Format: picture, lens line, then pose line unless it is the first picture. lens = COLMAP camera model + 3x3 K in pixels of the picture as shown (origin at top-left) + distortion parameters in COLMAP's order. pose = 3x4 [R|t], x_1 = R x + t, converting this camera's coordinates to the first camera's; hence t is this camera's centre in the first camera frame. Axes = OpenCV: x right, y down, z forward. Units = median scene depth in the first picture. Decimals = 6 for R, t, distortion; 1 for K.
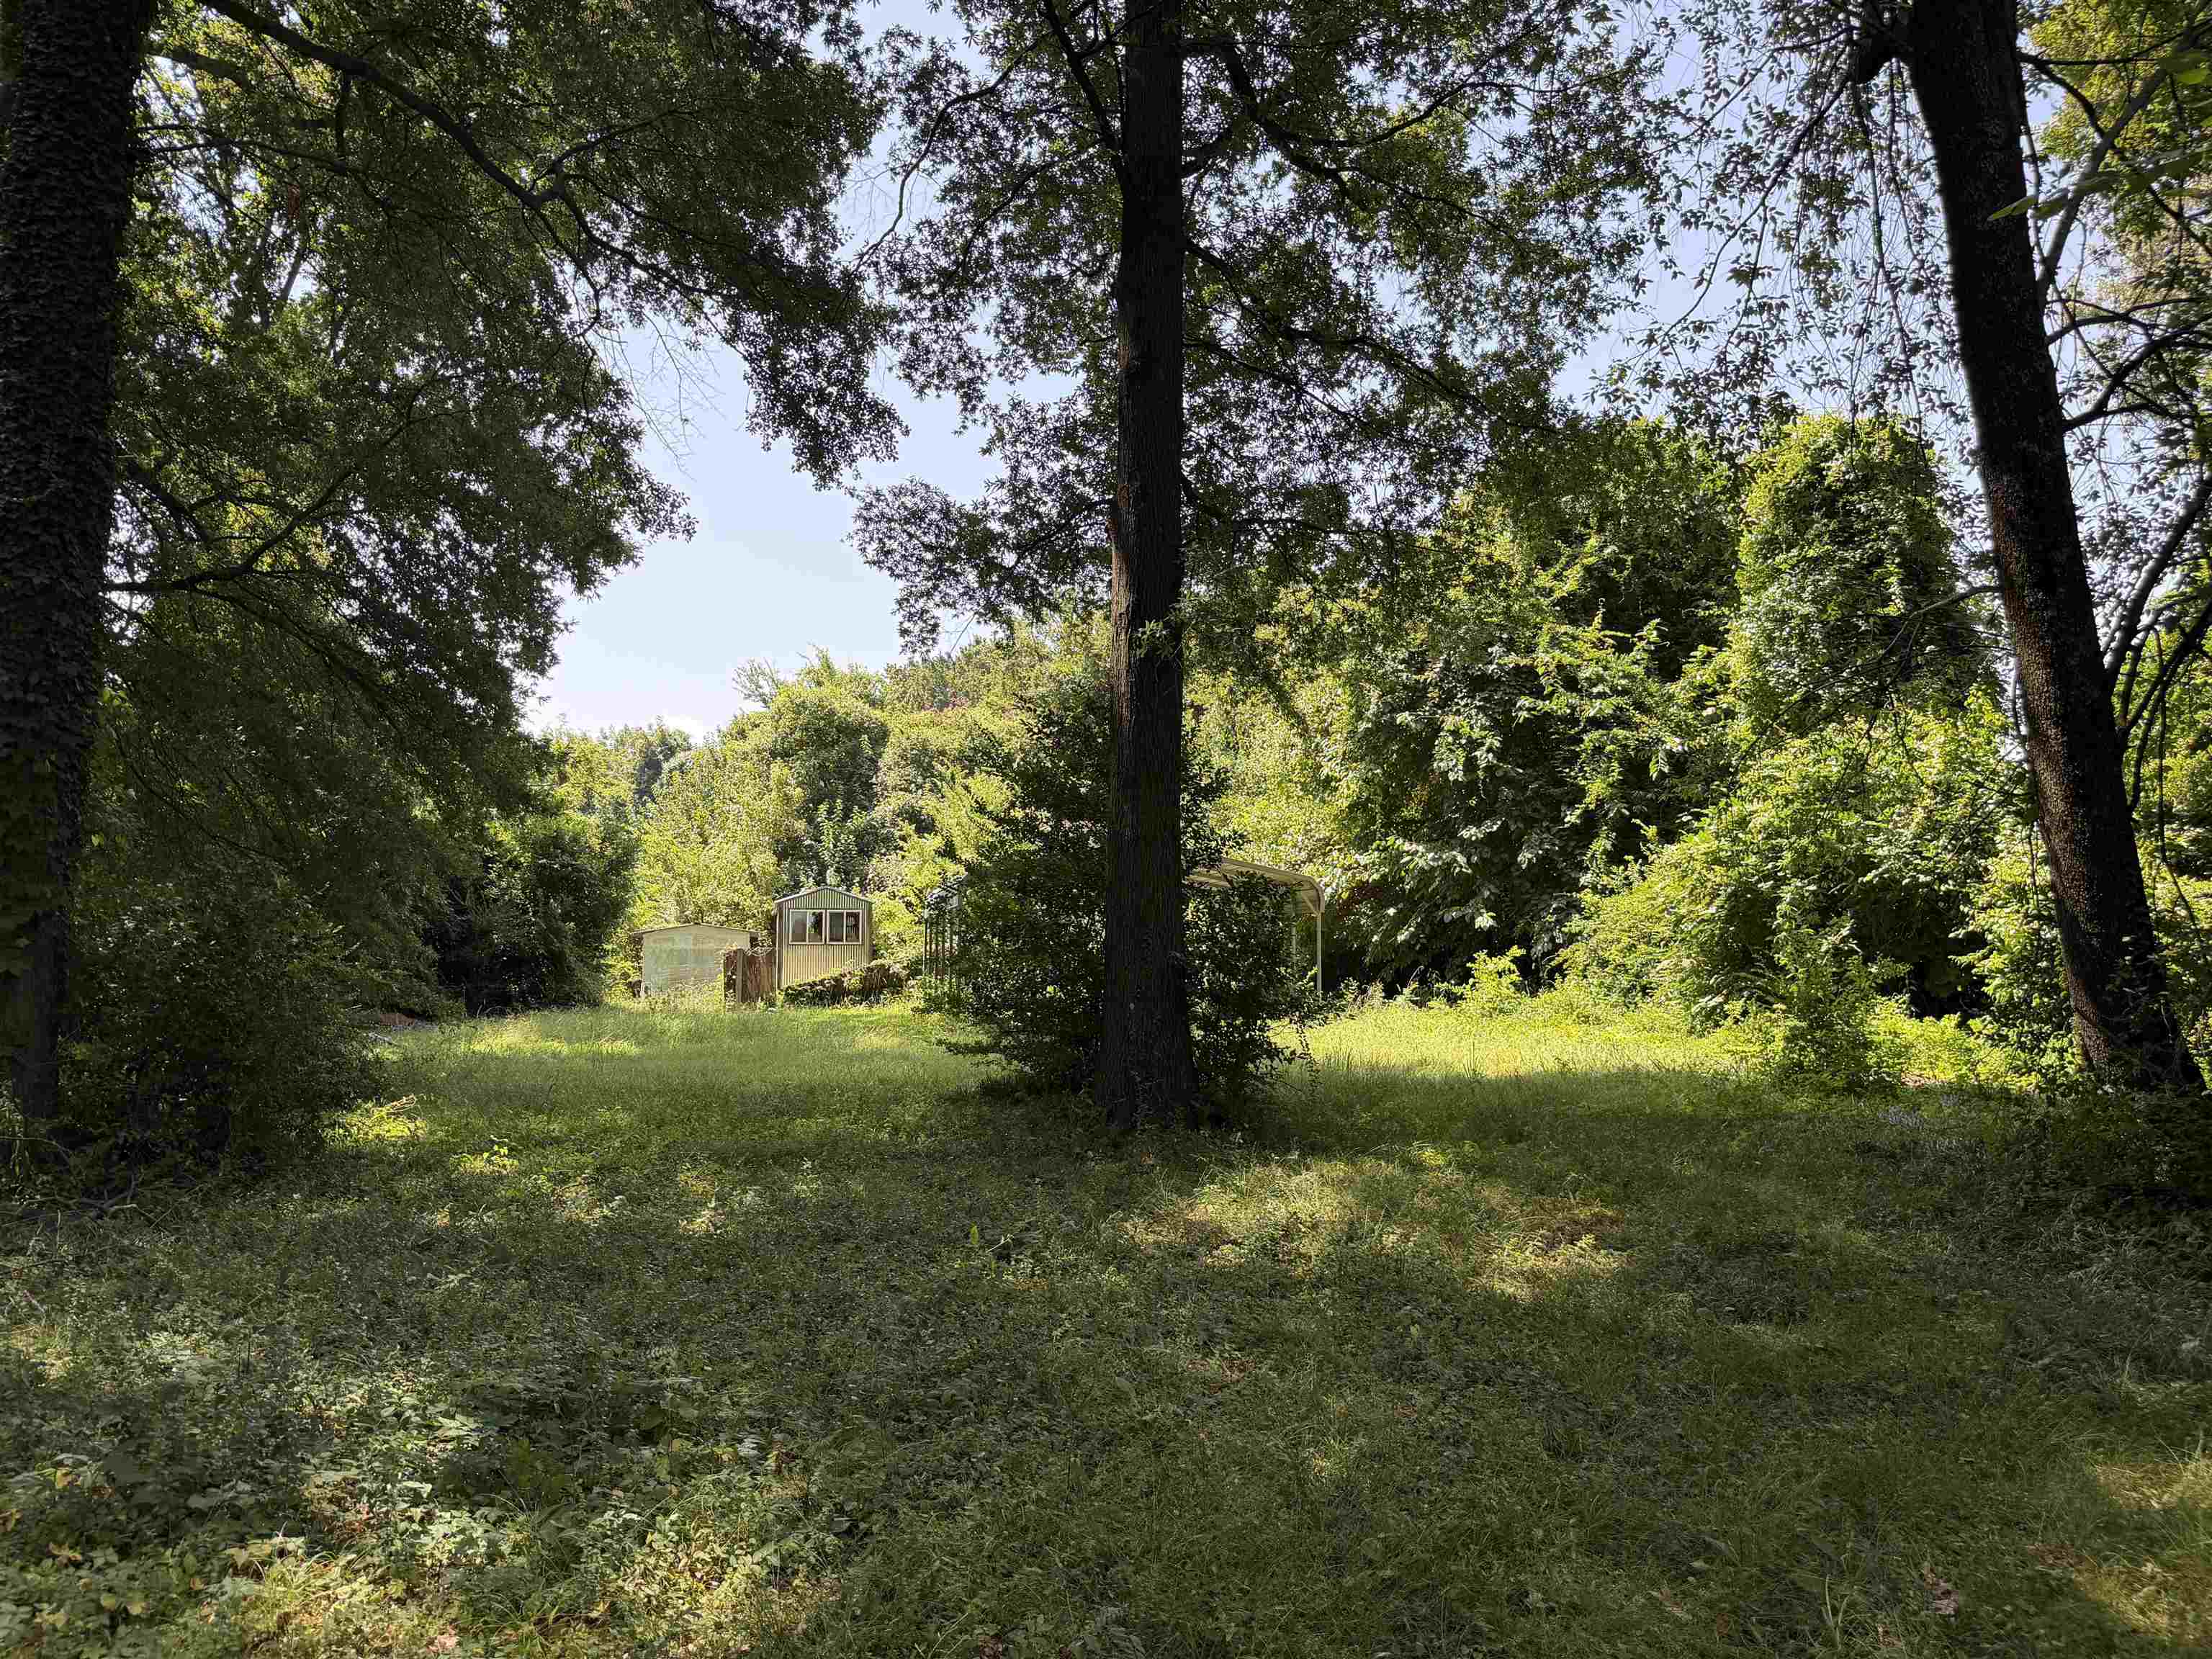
lens RADIAL K [[1631.9, 0, 1052.9], [0, 1631.9, 855.2], [0, 0, 1]] dist [0.054610, -0.059944]
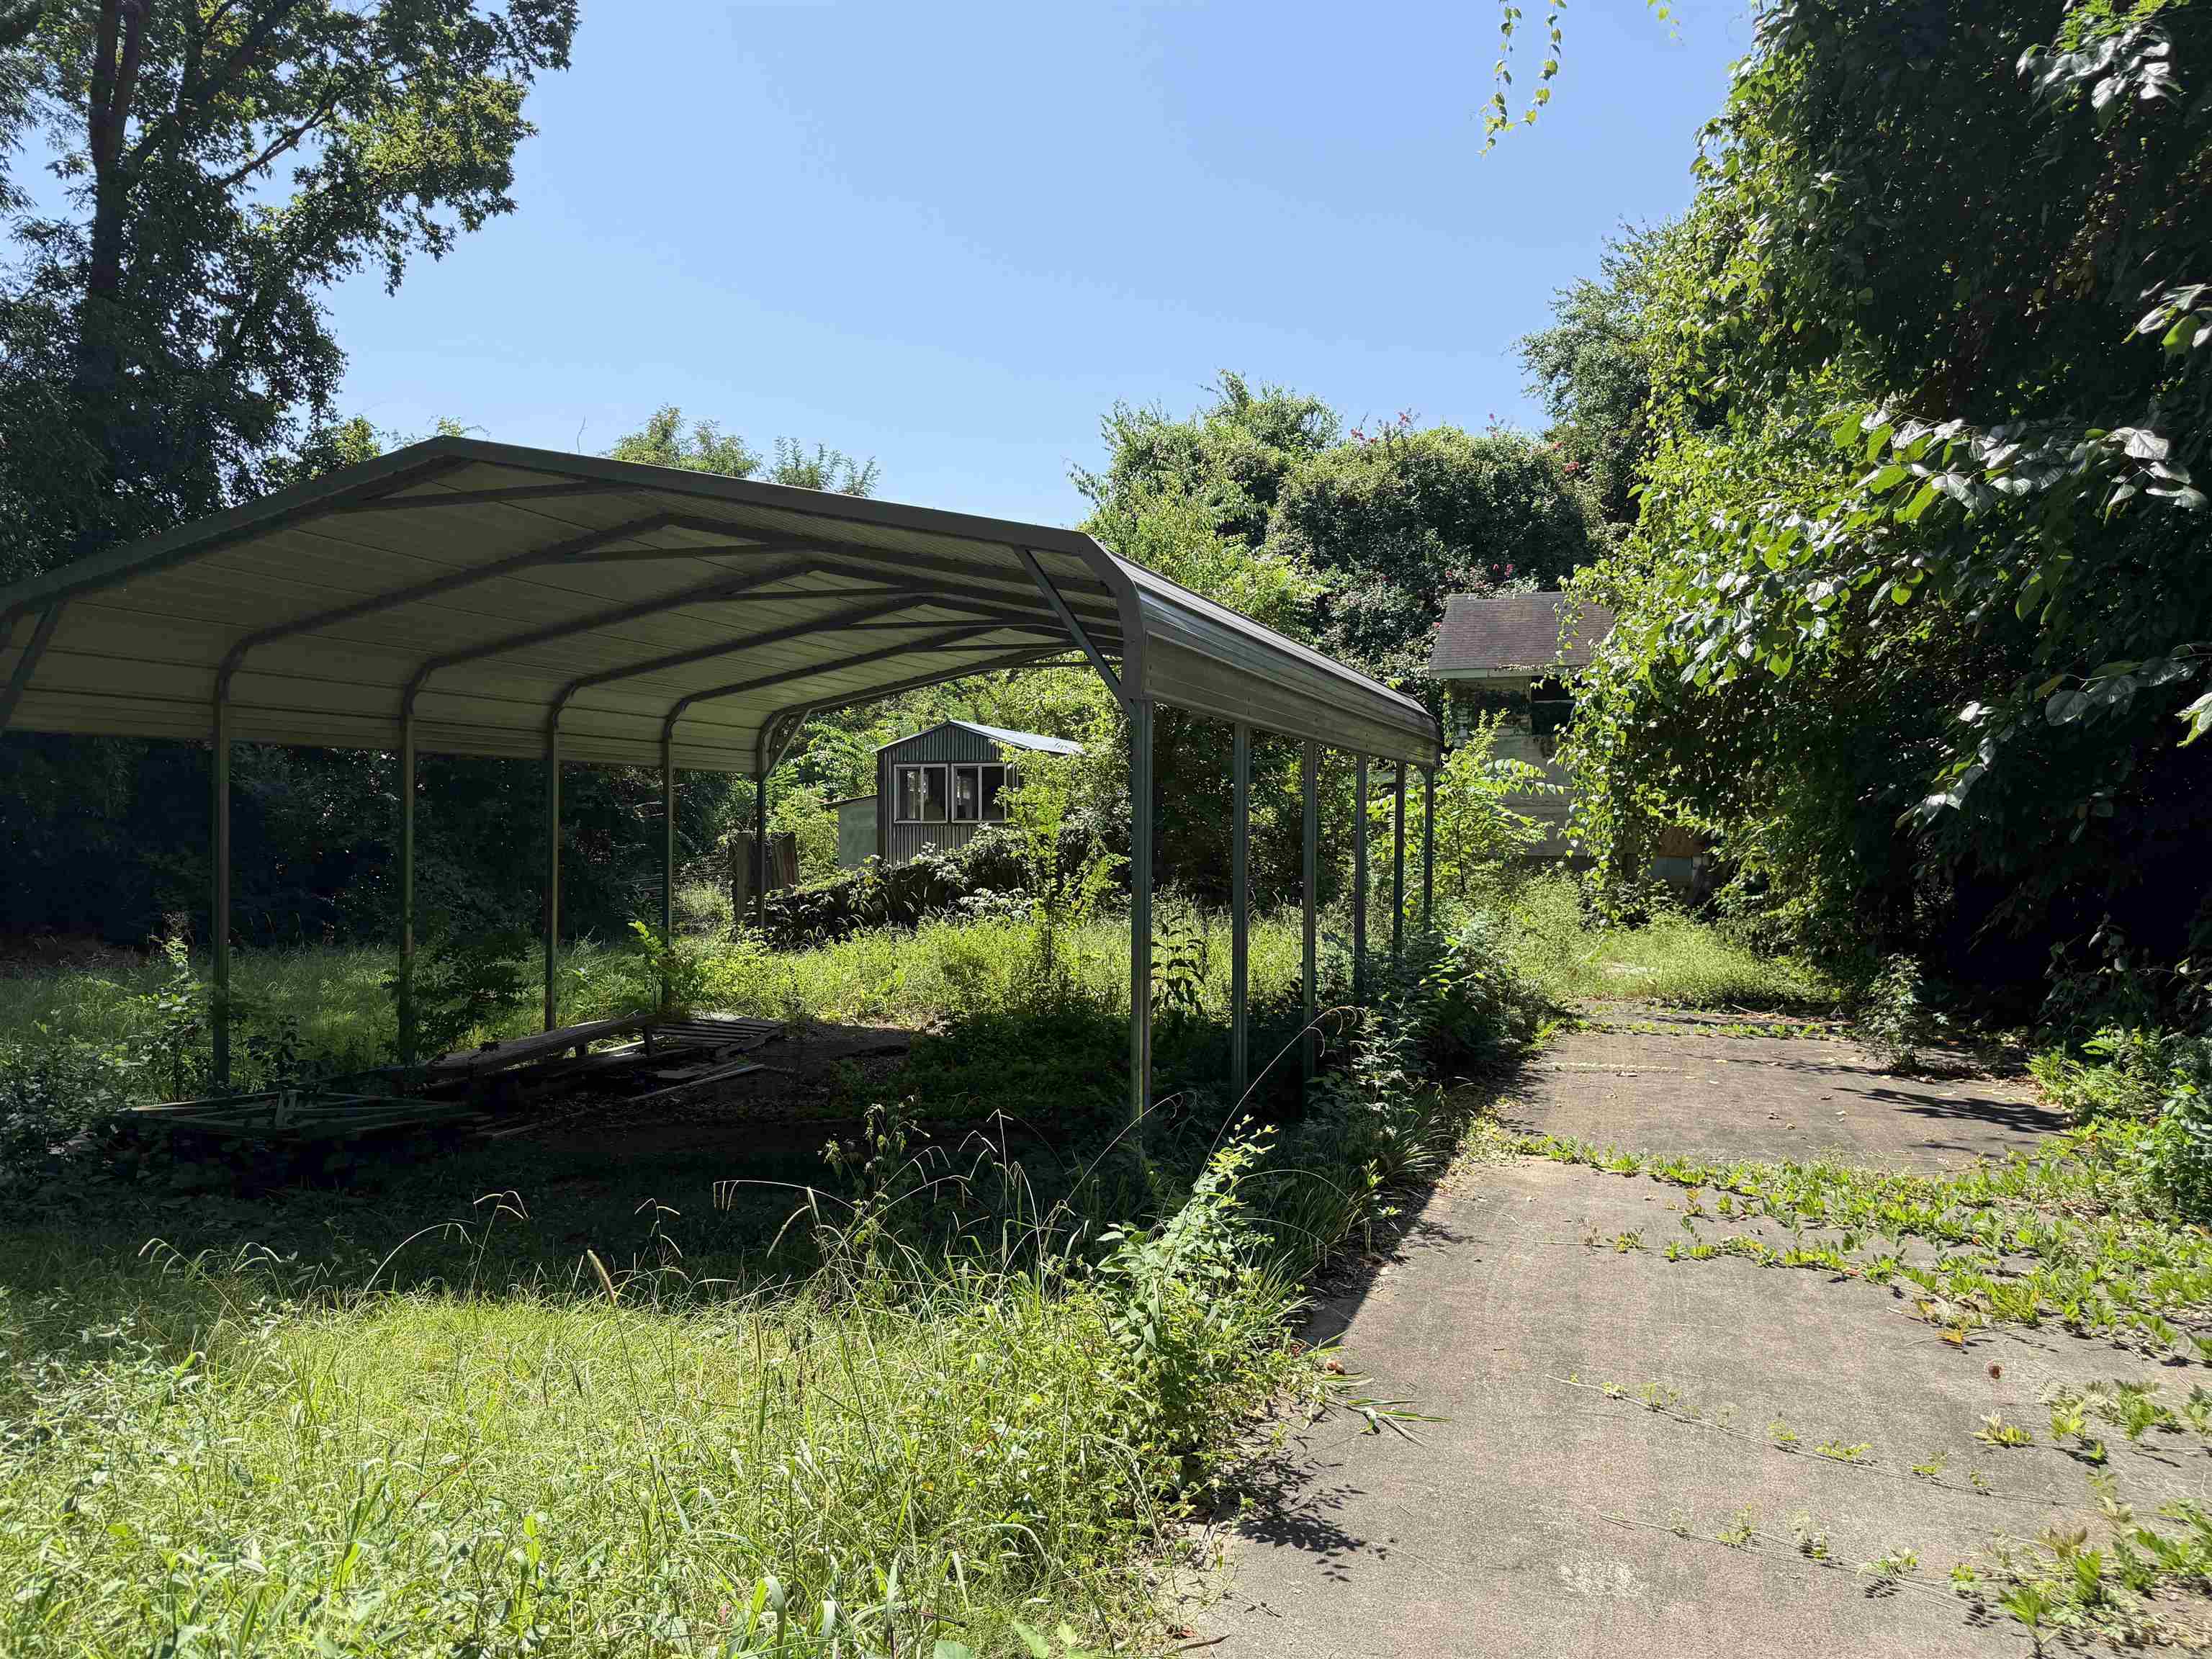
lens RADIAL K [[1631.9, 0, 1076.8], [0, 1631.9, 812.5], [0, 0, 1]] dist [0.054610, -0.059944]
pose [[0.871241, -0.003118, -0.490845, 0.187531], [0.027901, 0.998678, 0.043180, 0.030565], [0.490061, -0.051316, 0.870176, 0.588242]]
